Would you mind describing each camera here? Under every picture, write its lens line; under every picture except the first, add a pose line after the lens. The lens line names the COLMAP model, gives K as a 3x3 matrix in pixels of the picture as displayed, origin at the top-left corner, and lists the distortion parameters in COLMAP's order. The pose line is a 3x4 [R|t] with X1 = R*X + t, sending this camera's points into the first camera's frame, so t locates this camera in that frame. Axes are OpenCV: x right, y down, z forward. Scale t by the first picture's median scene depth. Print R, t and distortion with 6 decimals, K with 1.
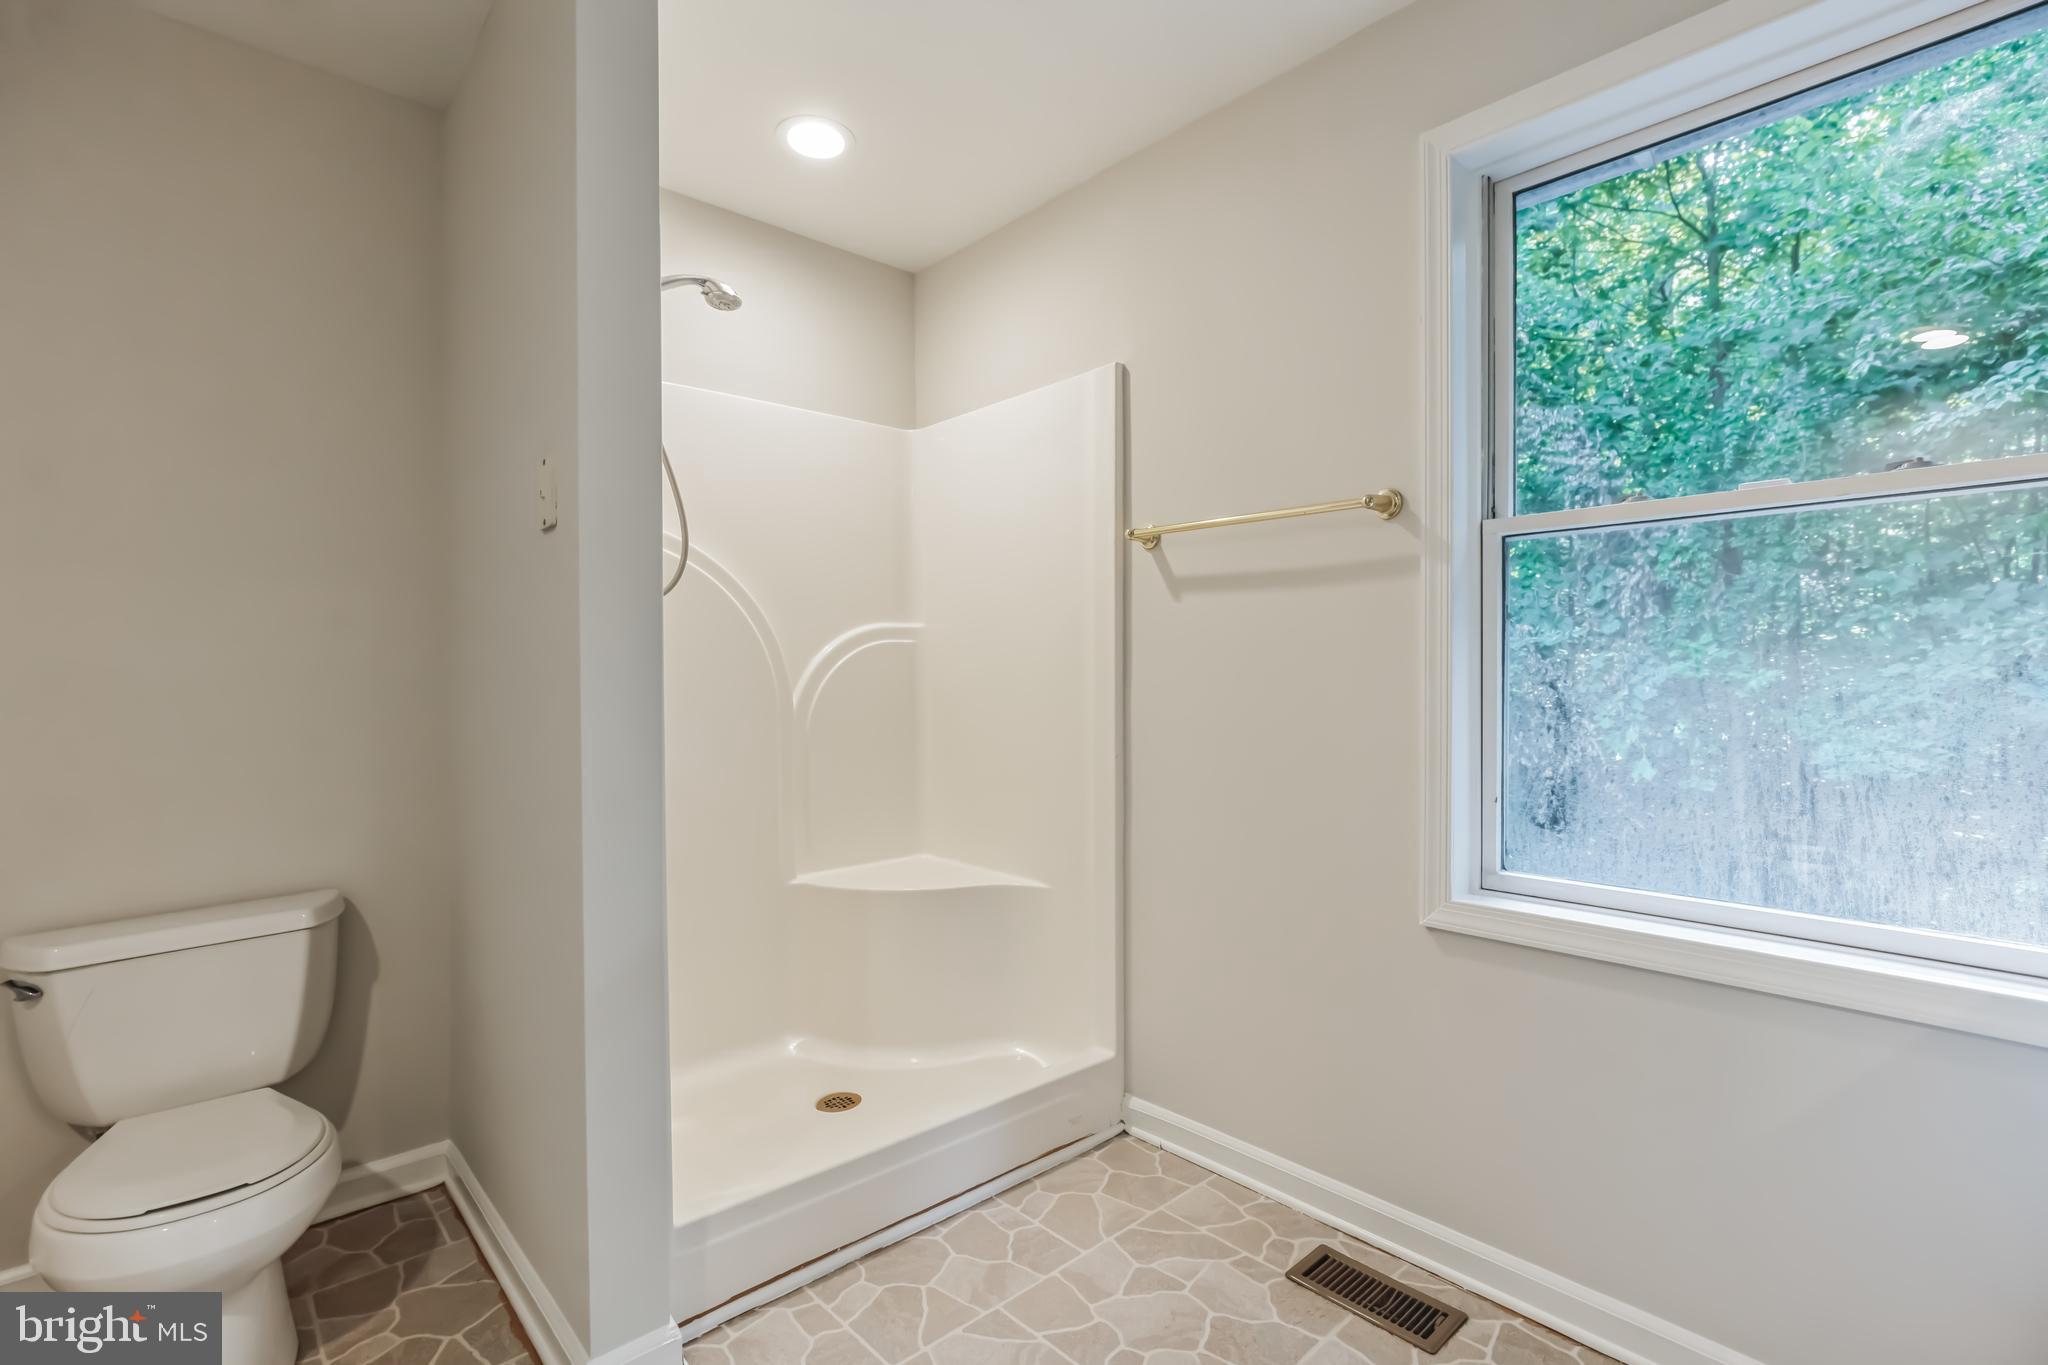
lens RADIAL K [[971.3, 0, 1024.0], [0, 971.3, 682.5], [0, 0, 1]] dist [-0.010075, 0.000045]
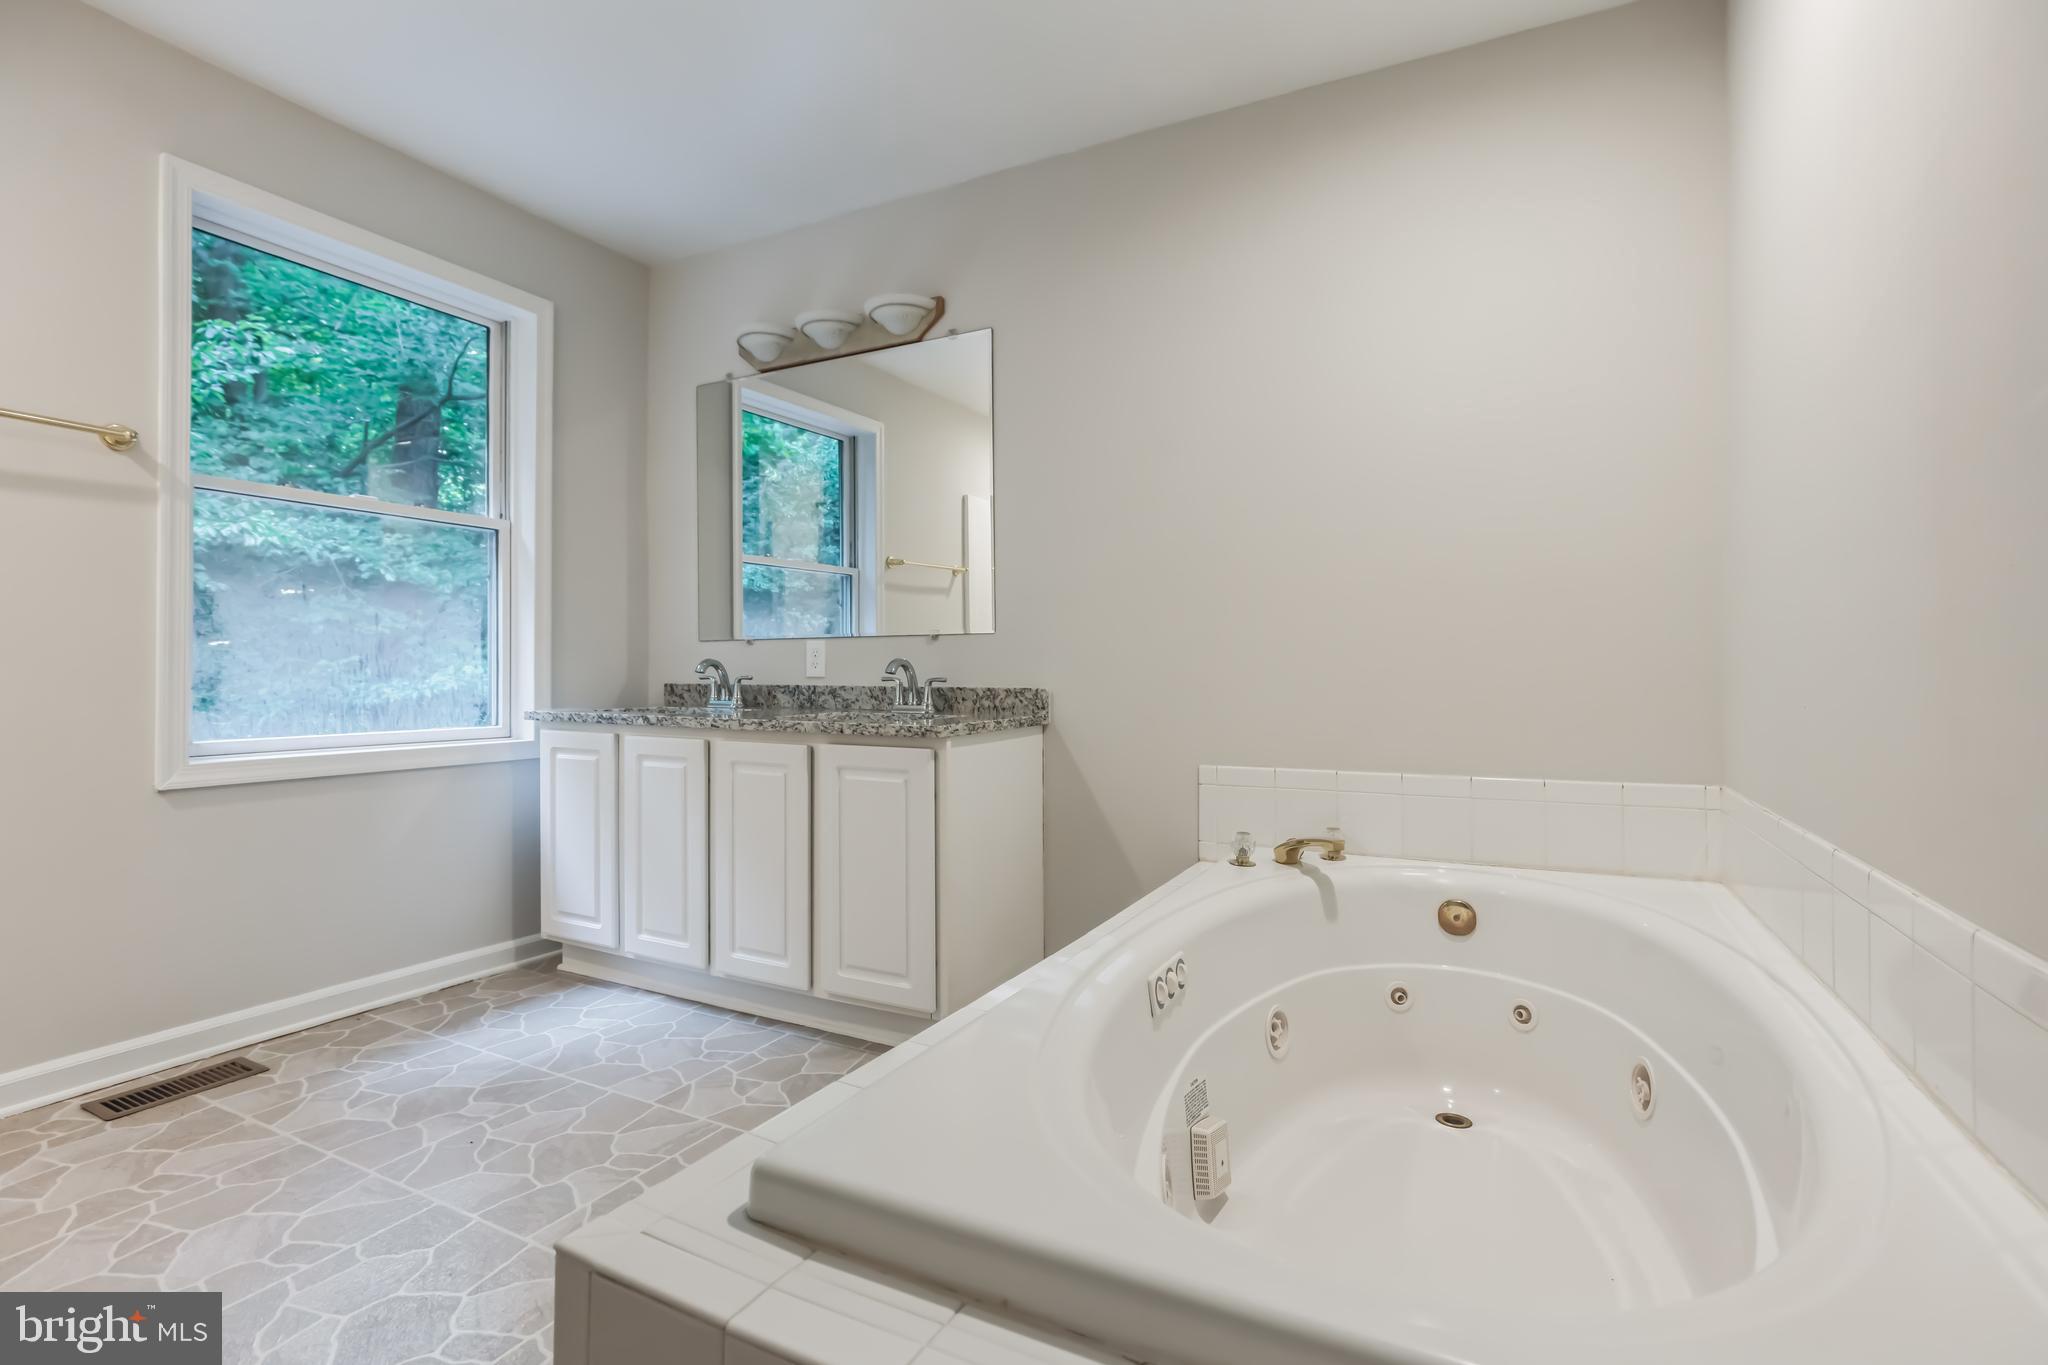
lens RADIAL K [[940.0, 0, 1024.0], [0, 940.0, 682.5], [0, 0, 1]] dist [-0.021330, 0.000212]
pose [[-0.350444, -0.002667, 0.936580, -1.078020], [0.009394, 0.999936, 0.006363, 0.116749], [-0.936536, 0.011028, -0.350397, 0.381730]]
